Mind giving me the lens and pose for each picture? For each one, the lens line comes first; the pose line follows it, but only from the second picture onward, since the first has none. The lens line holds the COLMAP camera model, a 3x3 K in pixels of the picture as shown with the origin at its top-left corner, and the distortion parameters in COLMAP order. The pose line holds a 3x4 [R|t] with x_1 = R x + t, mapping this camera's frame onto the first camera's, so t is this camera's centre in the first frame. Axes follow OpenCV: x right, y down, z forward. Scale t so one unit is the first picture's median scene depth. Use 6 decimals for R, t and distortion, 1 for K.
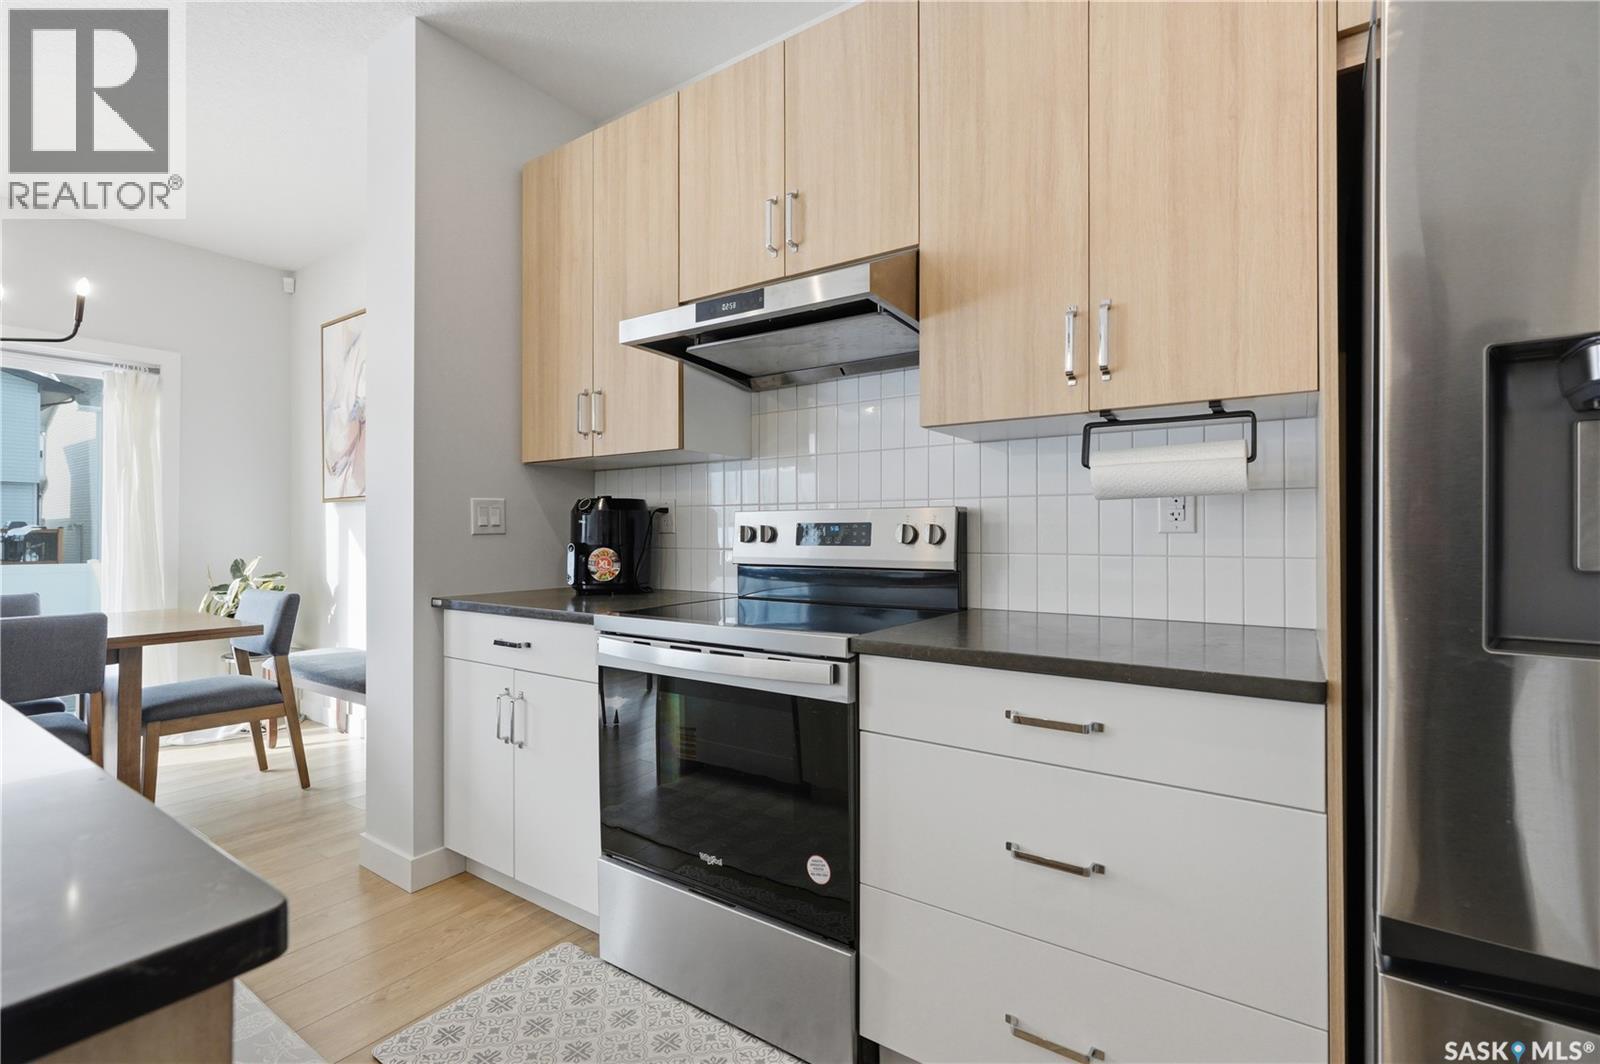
lens RADIAL K [[716.1, 0, 795.7], [0, 716.1, 529.8], [0, 0, 1]] dist [-0.000856, 0.000066]
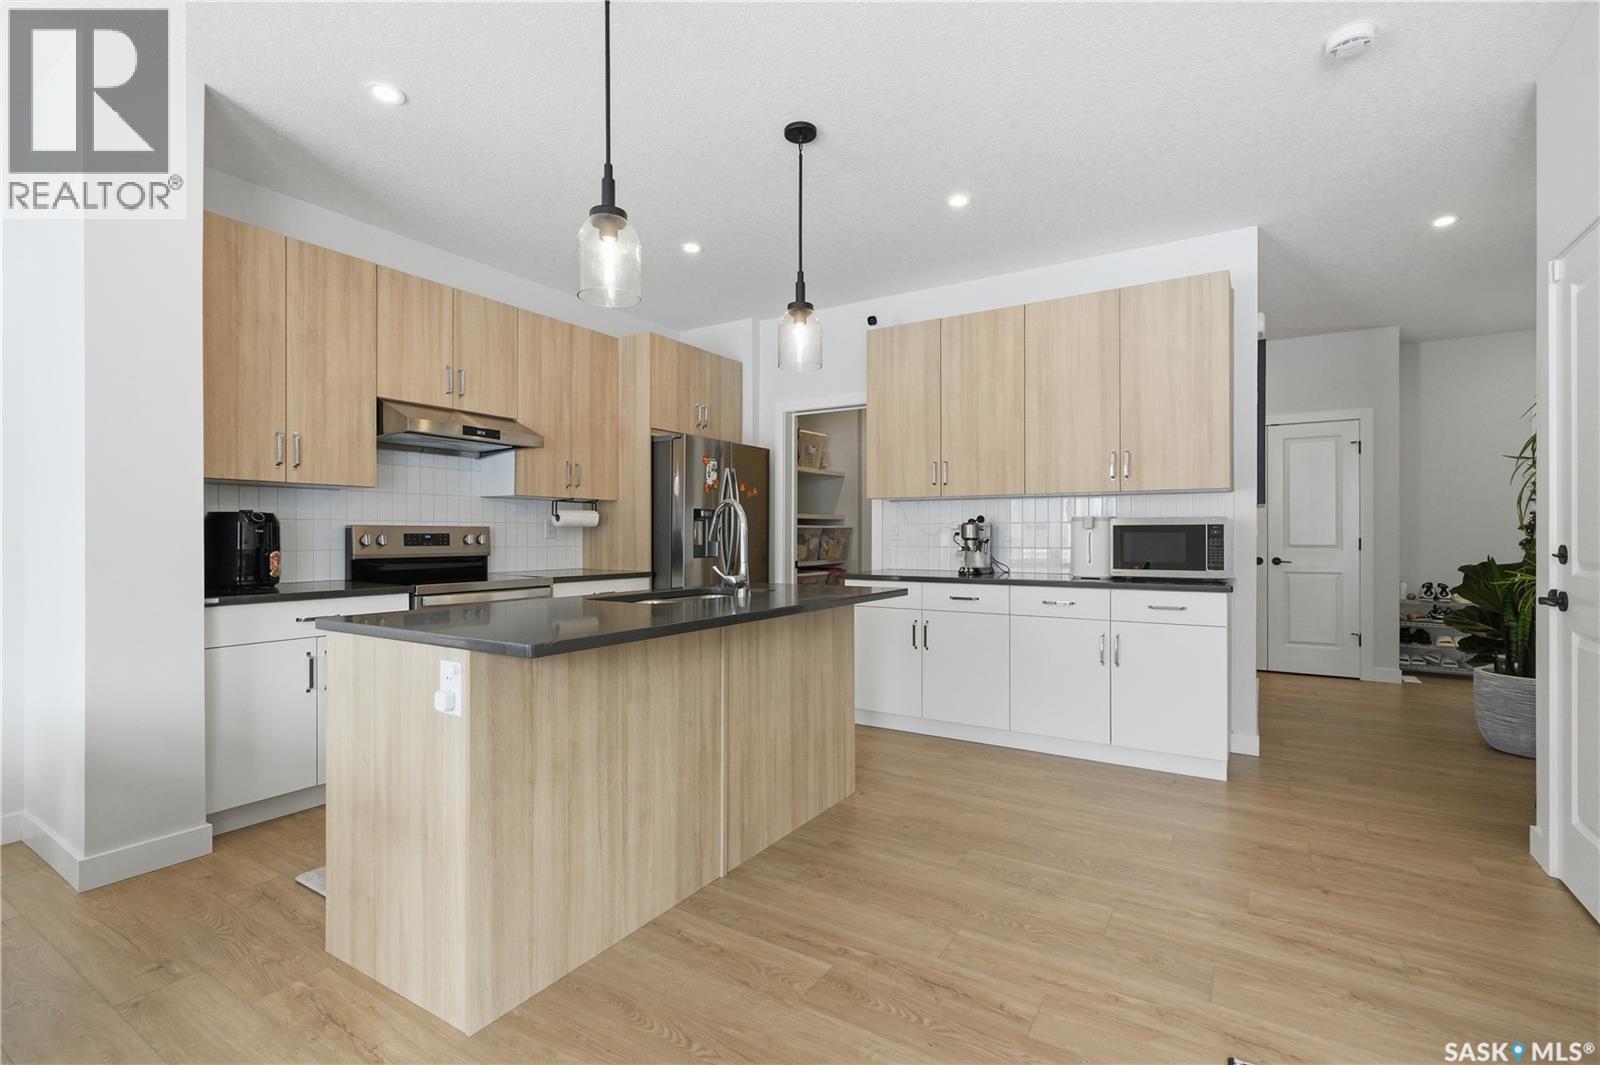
lens RADIAL K [[726.6, 0, 800.0], [0, 726.6, 532.5], [0, 0, 1]] dist [-0.002030, -0.000087]
pose [[-0.037348, 0.003323, 0.999297, -1.910436], [-0.006240, 0.999974, -0.003558, -0.011890], [-0.999283, -0.006369, -0.037326, 0.114090]]
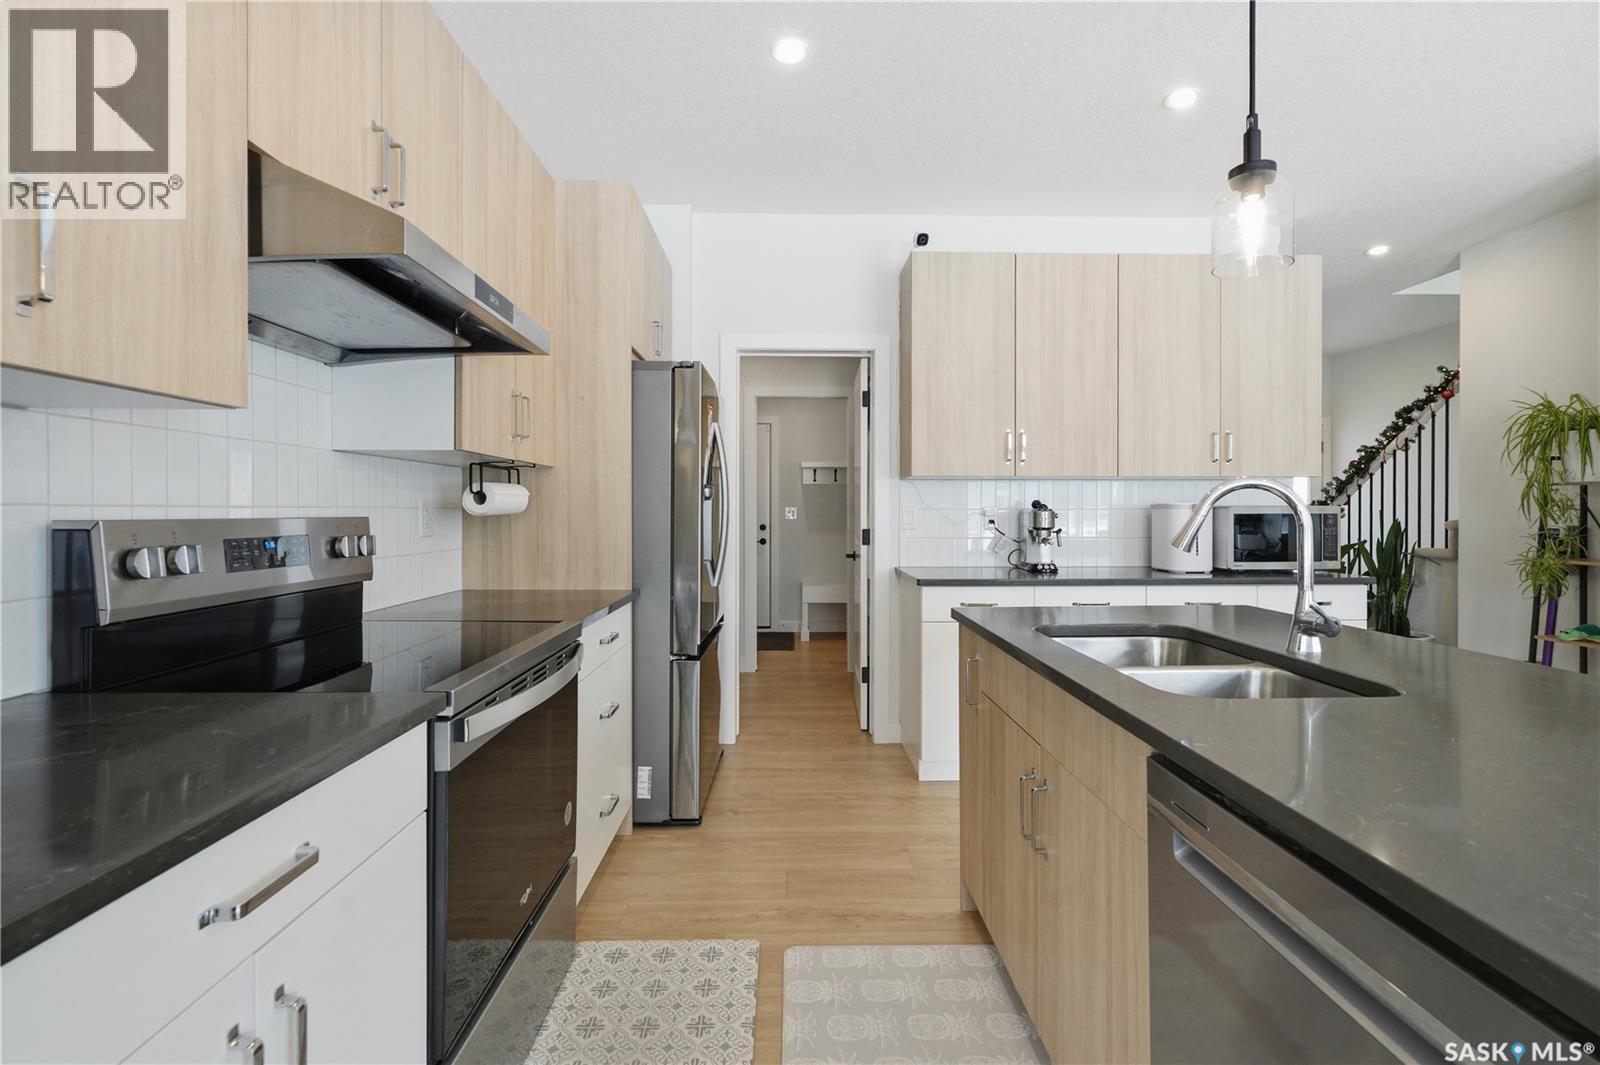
lens RADIAL K [[732.1, 0, 803.5], [0, 732.1, 519.4], [0, 0, 1]] dist [-0.003705, -0.000338]
pose [[-0.584822, -0.005192, 0.811145, -0.900380], [-0.002873, 0.999987, 0.004329, -0.033495], [-0.811157, 0.000202, -0.584829, 1.028153]]
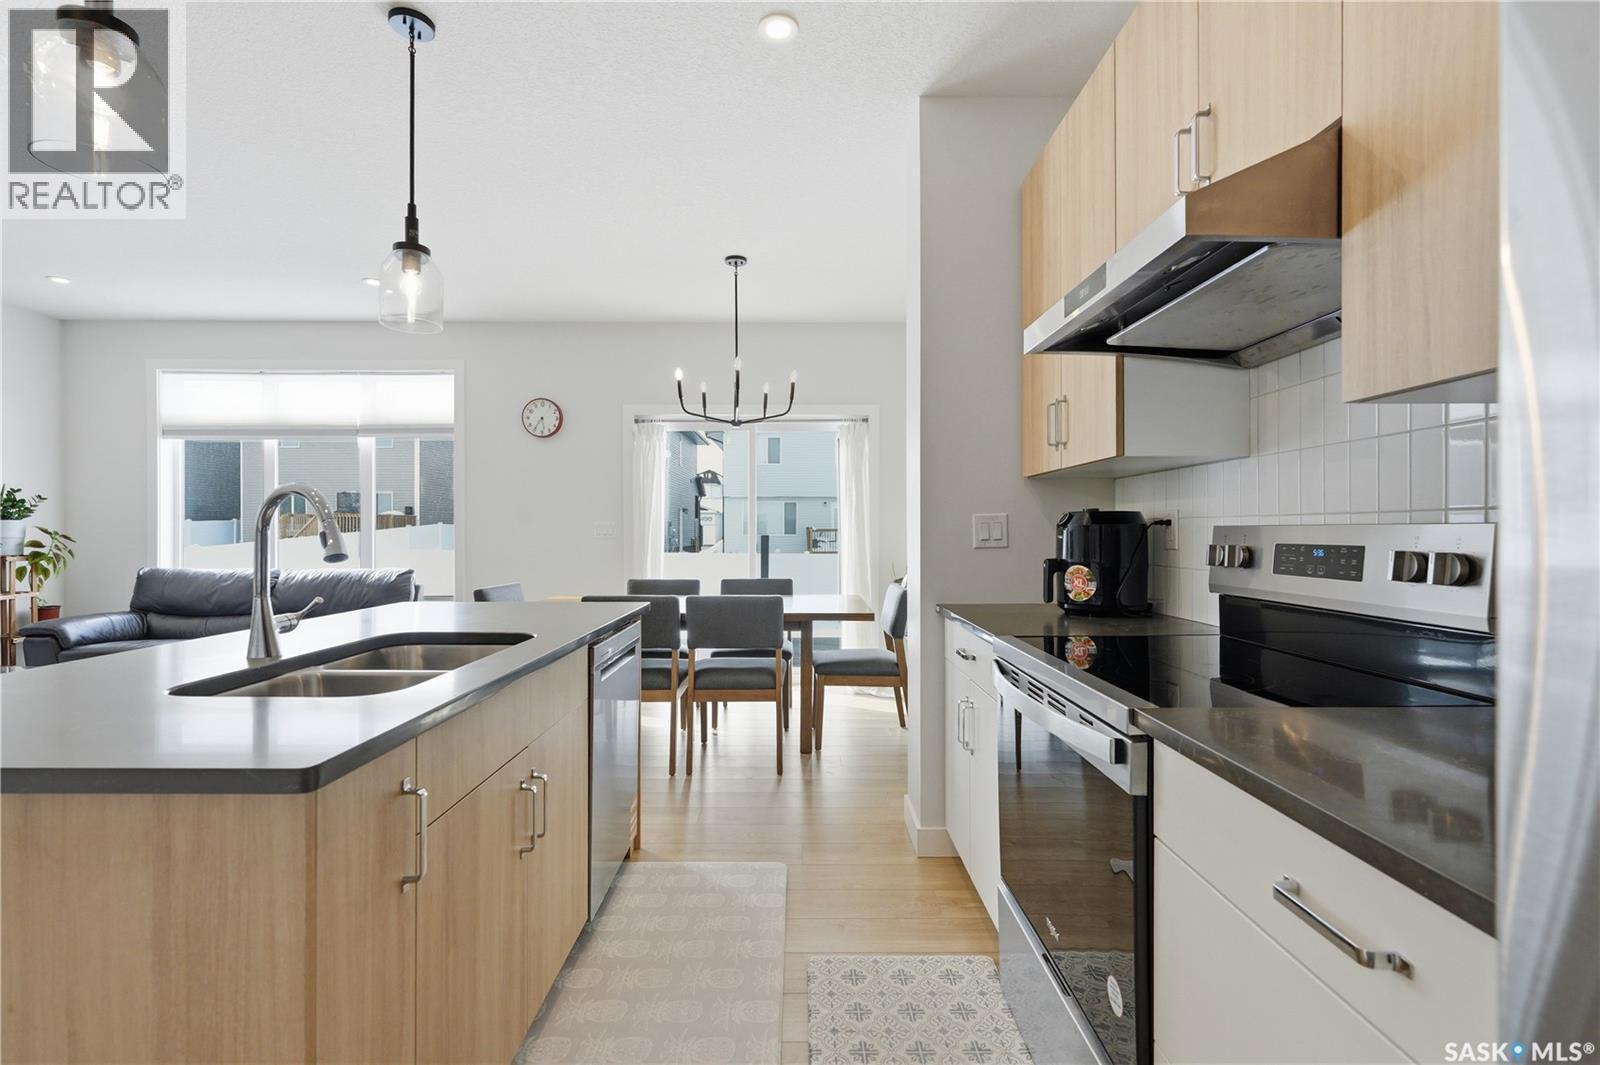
lens RADIAL K [[726.6, 0, 800.0], [0, 726.6, 532.5], [0, 0, 1]] dist [-0.002030, -0.000087]
pose [[0.574043, 0.000980, -0.818825, 0.351416], [0.005349, 0.999973, 0.004947, -0.028432], [0.818808, -0.007220, 0.574022, 0.190545]]
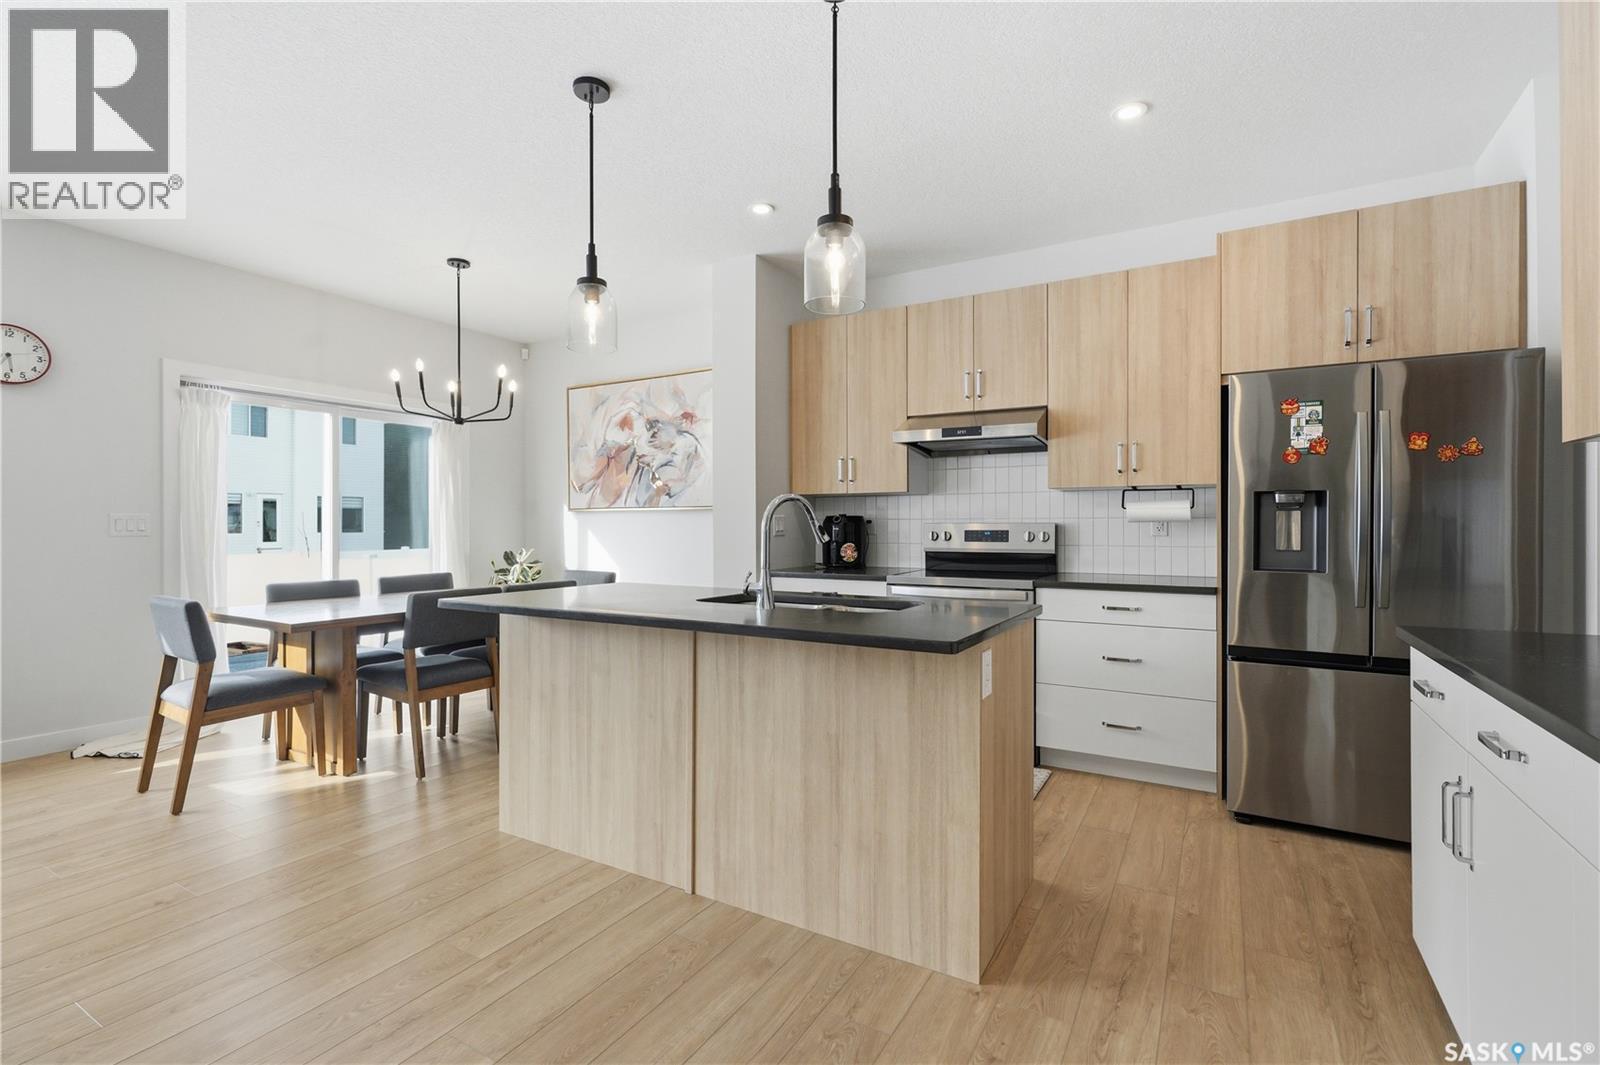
lens RADIAL K [[717.4, 0, 802.9], [0, 717.4, 525.7], [0, 0, 1]] dist [-0.001384, -0.000266]
pose [[0.996951, -0.002077, 0.077998, -0.621330], [0.001679, 0.999985, 0.005175, -0.034381], [-0.078008, -0.005028, 0.996940, -0.944782]]
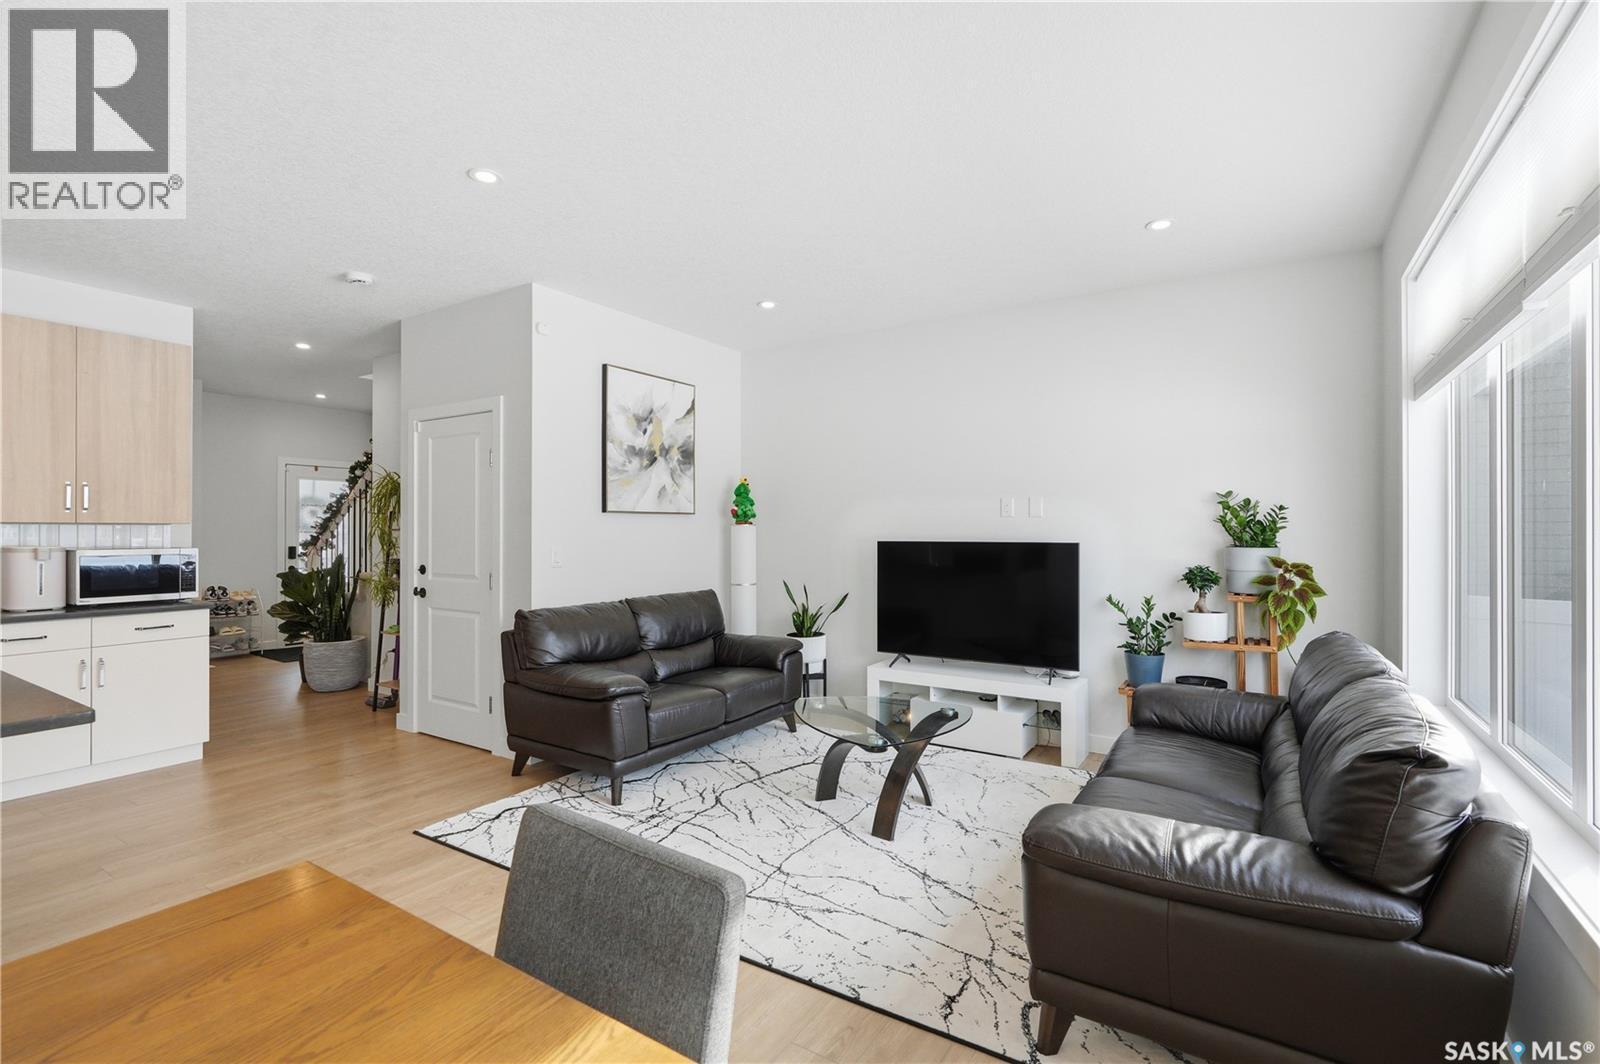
lens RADIAL K [[717.4, 0, 802.9], [0, 717.4, 525.2], [0, 0, 1]] dist [-0.001384, -0.000266]
pose [[-0.999191, -0.003309, -0.040092, -1.931260], [-0.002721, 0.999888, -0.014717, -0.100198], [0.040136, -0.014596, -0.999088, 1.205759]]
